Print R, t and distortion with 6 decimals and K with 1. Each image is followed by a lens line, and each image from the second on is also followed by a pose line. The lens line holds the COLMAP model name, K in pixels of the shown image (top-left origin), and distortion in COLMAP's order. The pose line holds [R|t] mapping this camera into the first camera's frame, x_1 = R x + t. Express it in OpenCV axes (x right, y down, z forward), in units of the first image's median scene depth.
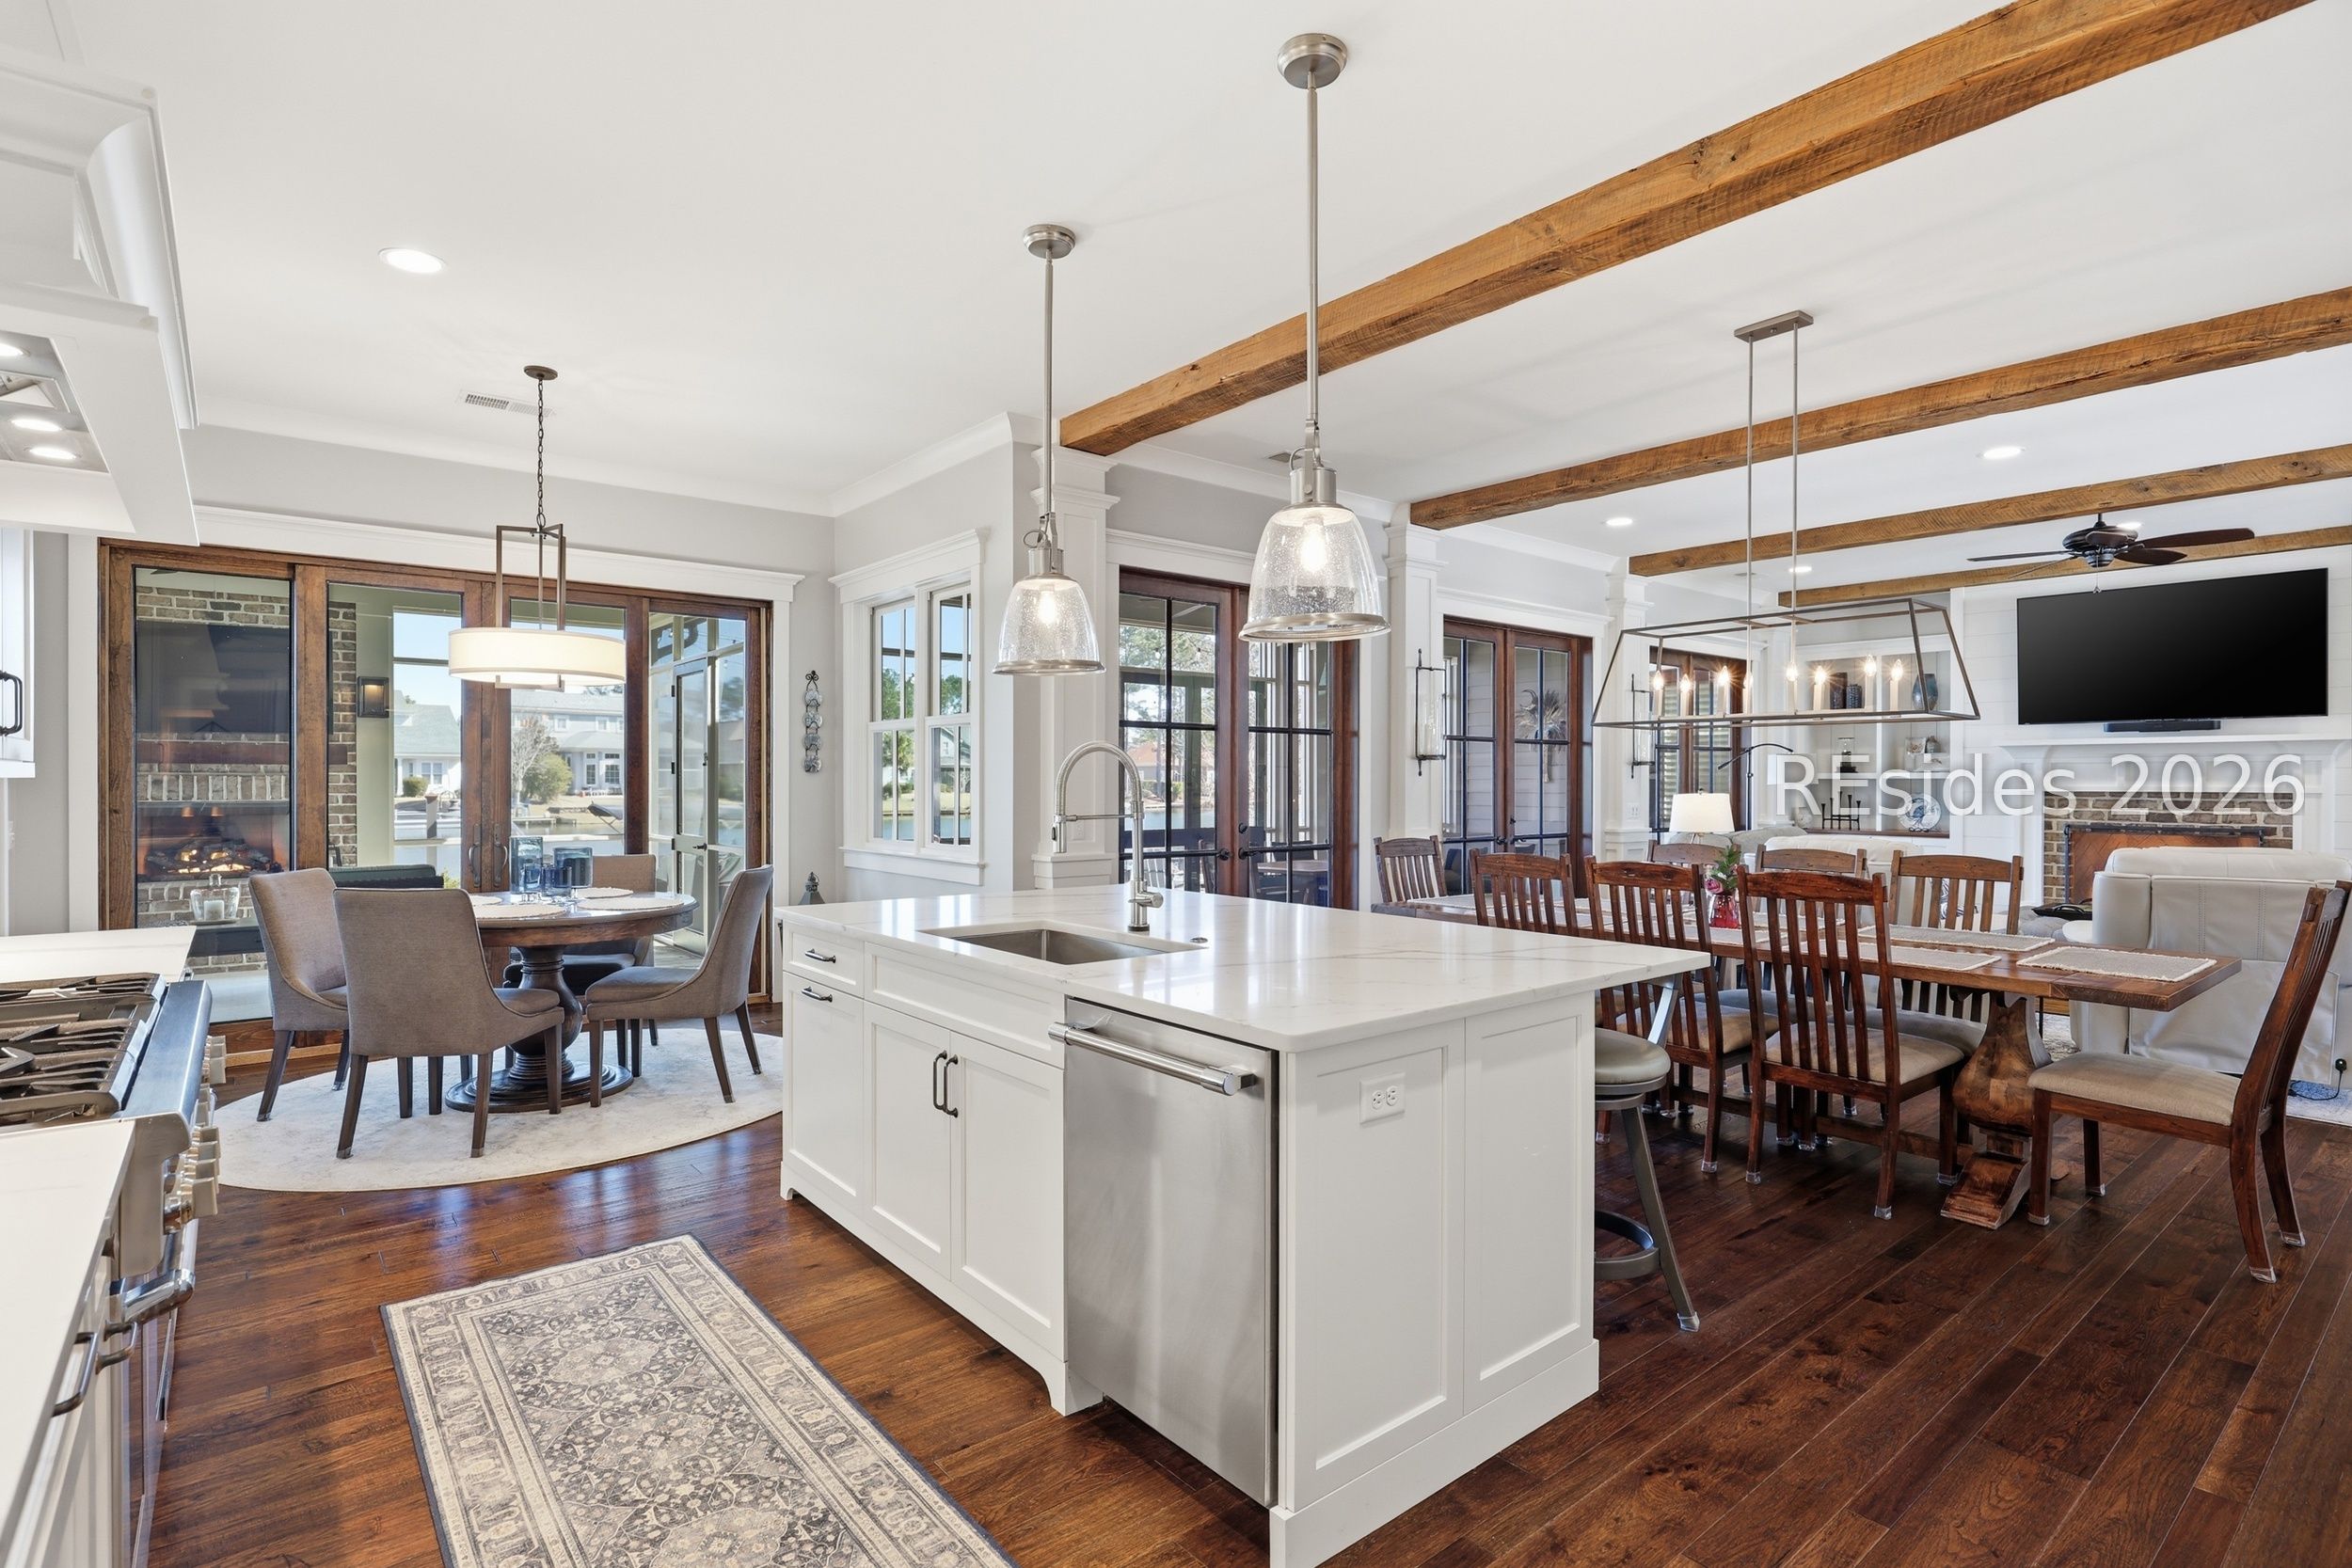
lens RADIAL K [[1143.4, 0, 1173.8], [0, 1143.4, 787.6], [0, 0, 1]] dist [-0.002805, 0.000122]
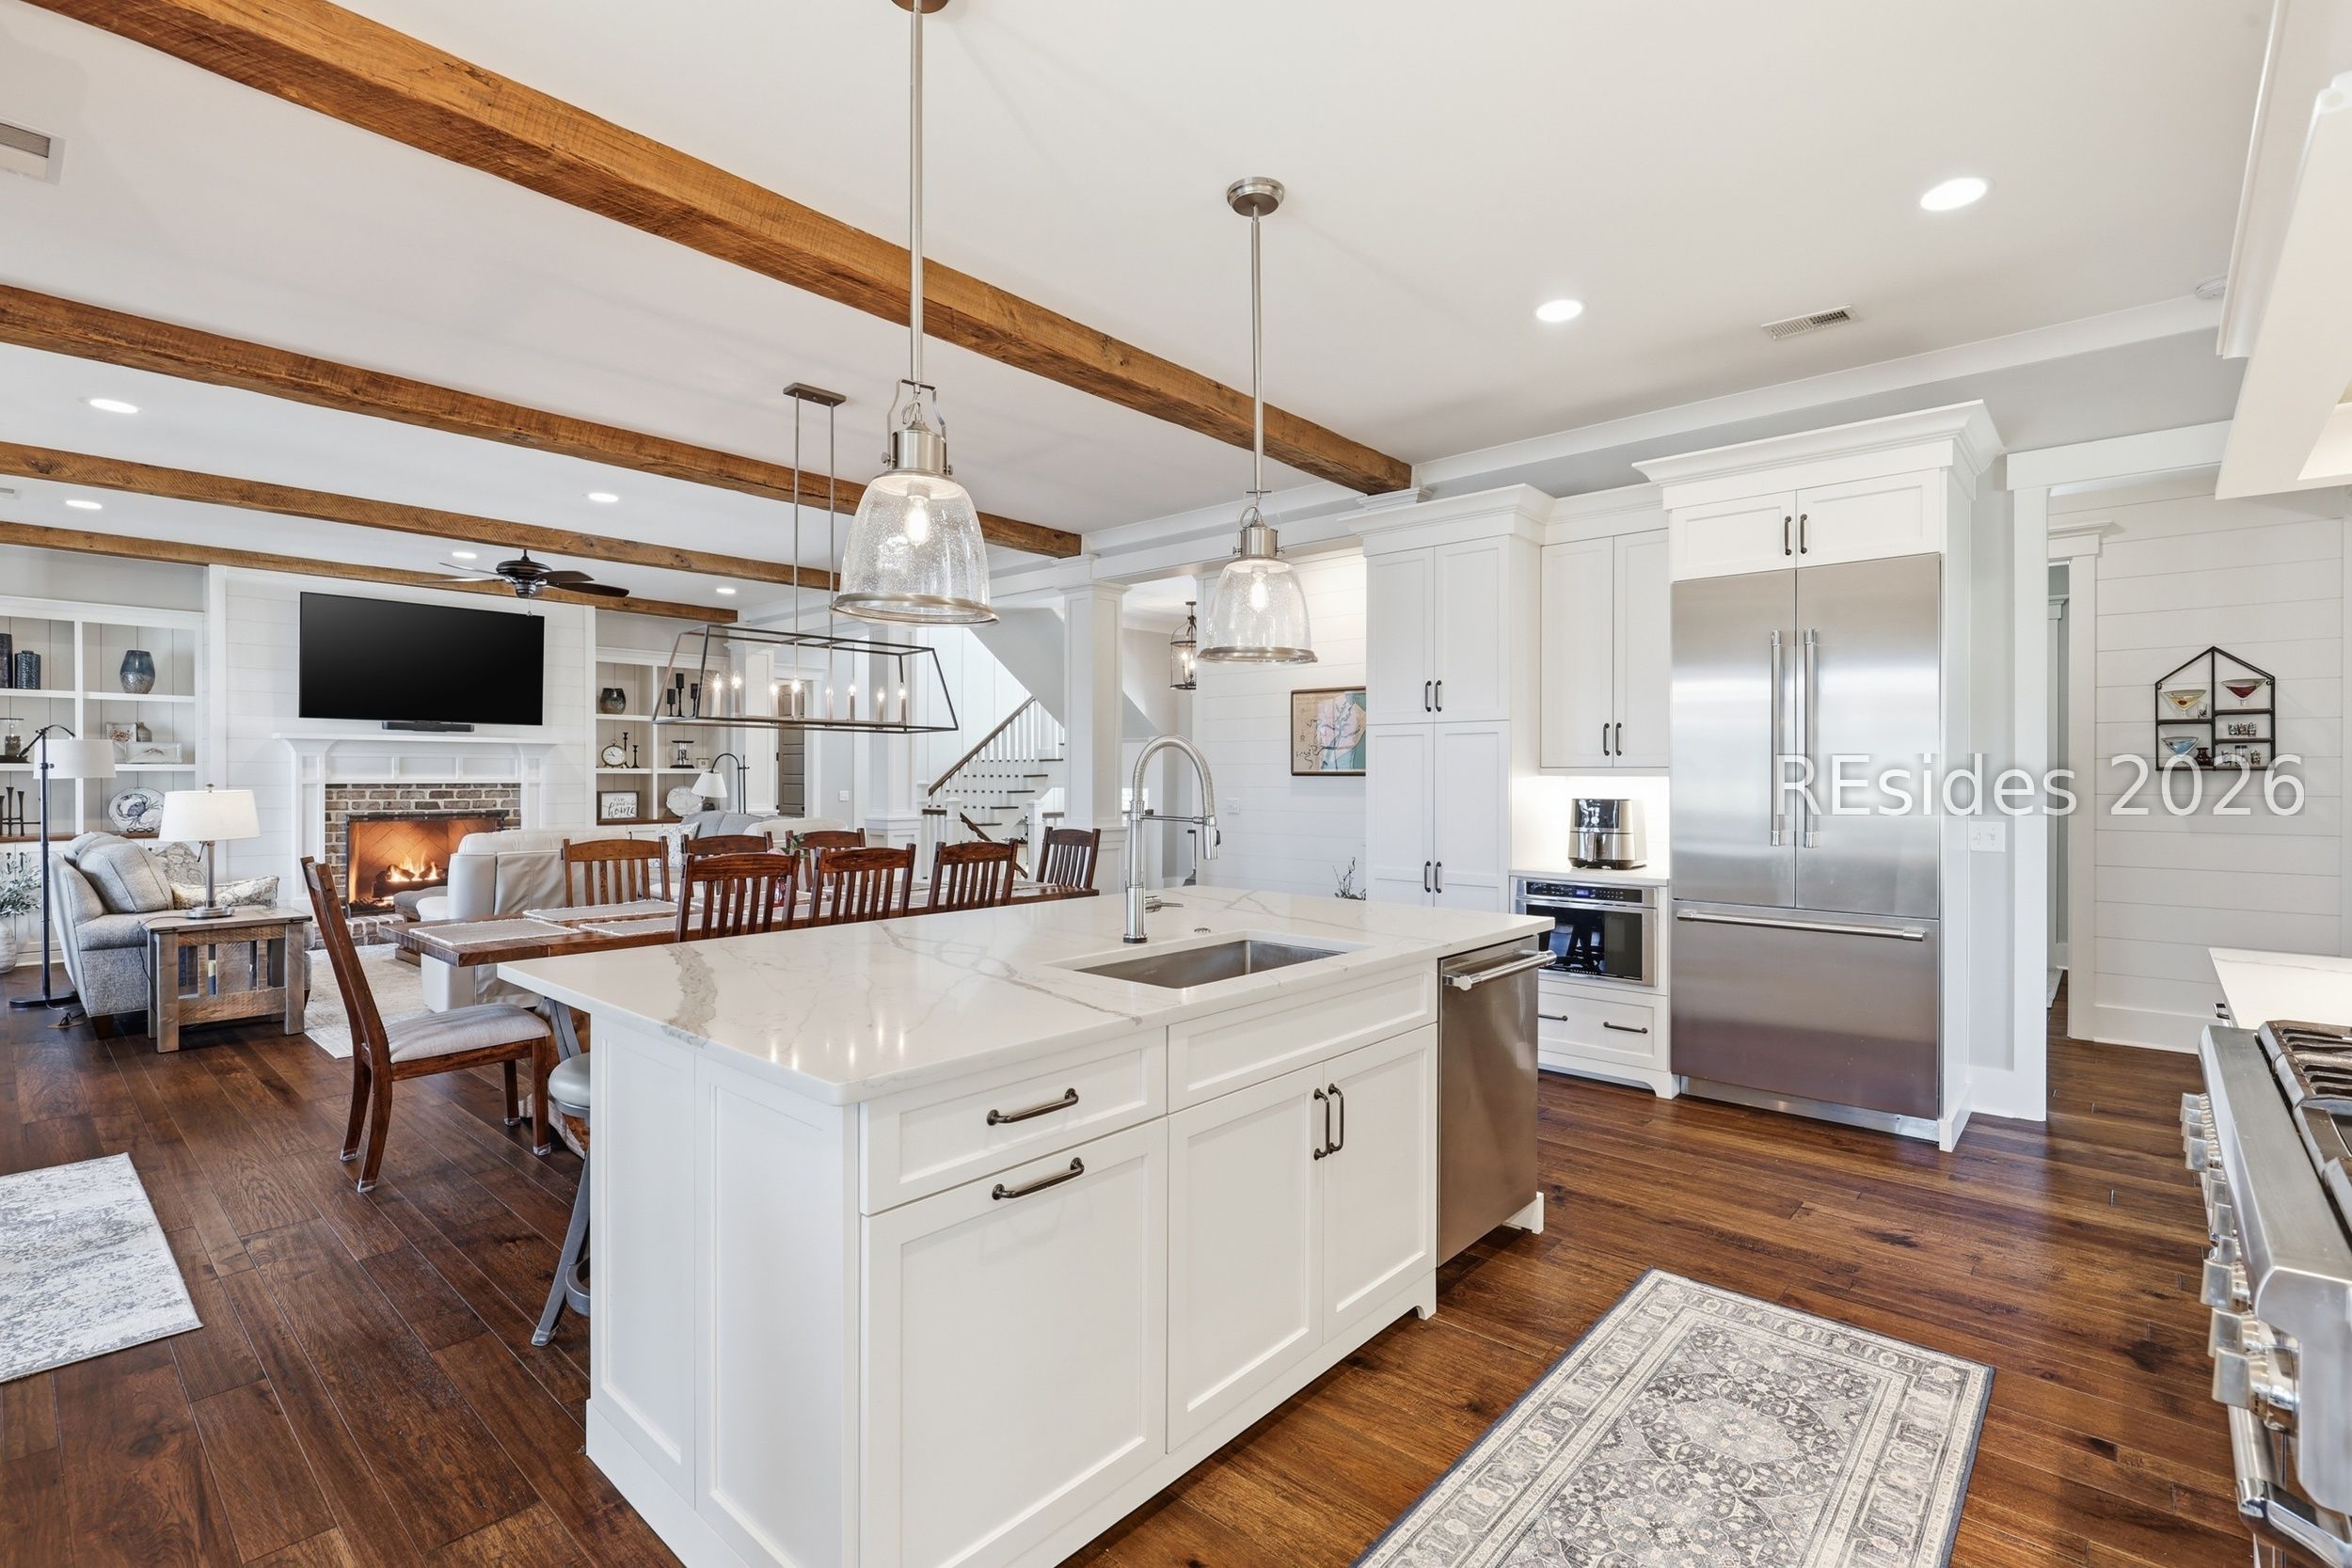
lens RADIAL K [[1085.7, 0, 1173.1], [0, 1085.7, 779.2], [0, 0, 1]] dist [-0.000122, 0.000064]
pose [[-0.156317, -0.005768, 0.987690, -0.529938], [0.004472, 0.999969, 0.006547, -0.006697], [-0.987697, 0.005441, -0.156287, 0.655225]]
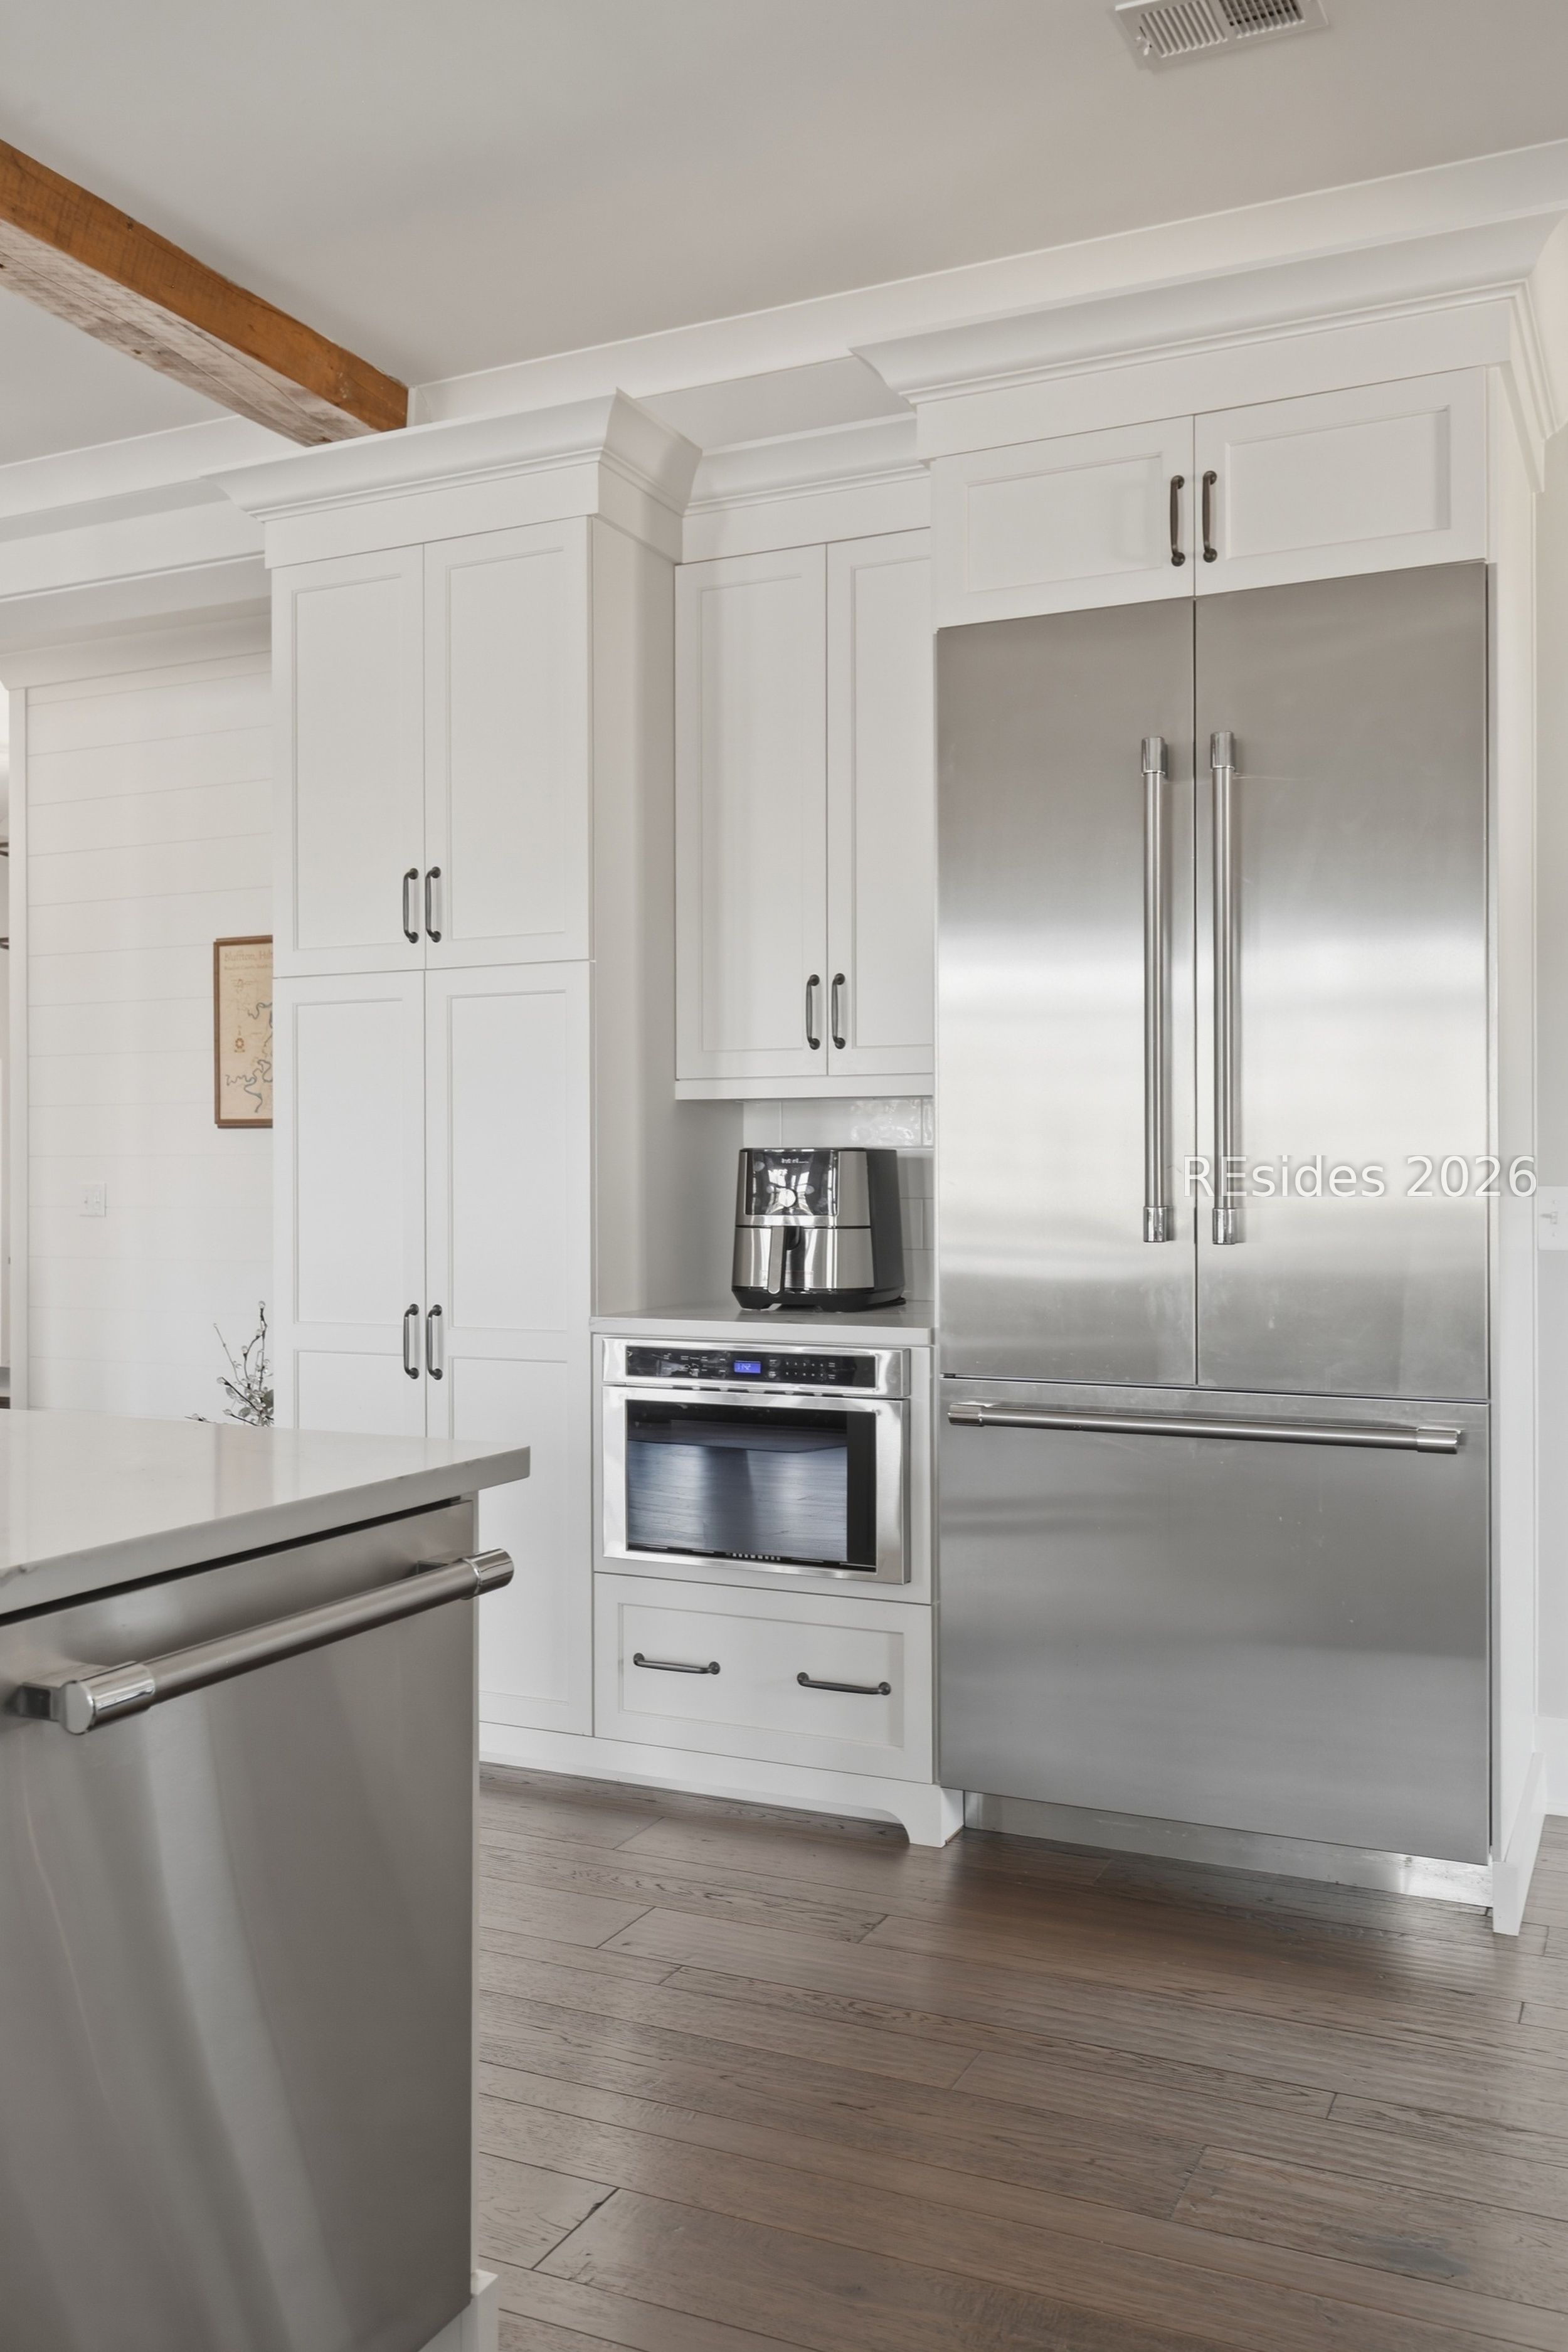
lens RADIAL K [[1955.4, 0, 784.0], [0, 1955.4, 1176.0], [0, 0, 1]] dist [0.002819, 0.001058]
pose [[-0.433354, -0.003523, 0.901217, -0.315792], [0.008348, 0.999934, 0.007924, 0.022462], [-0.901185, 0.010957, -0.433296, 0.465761]]
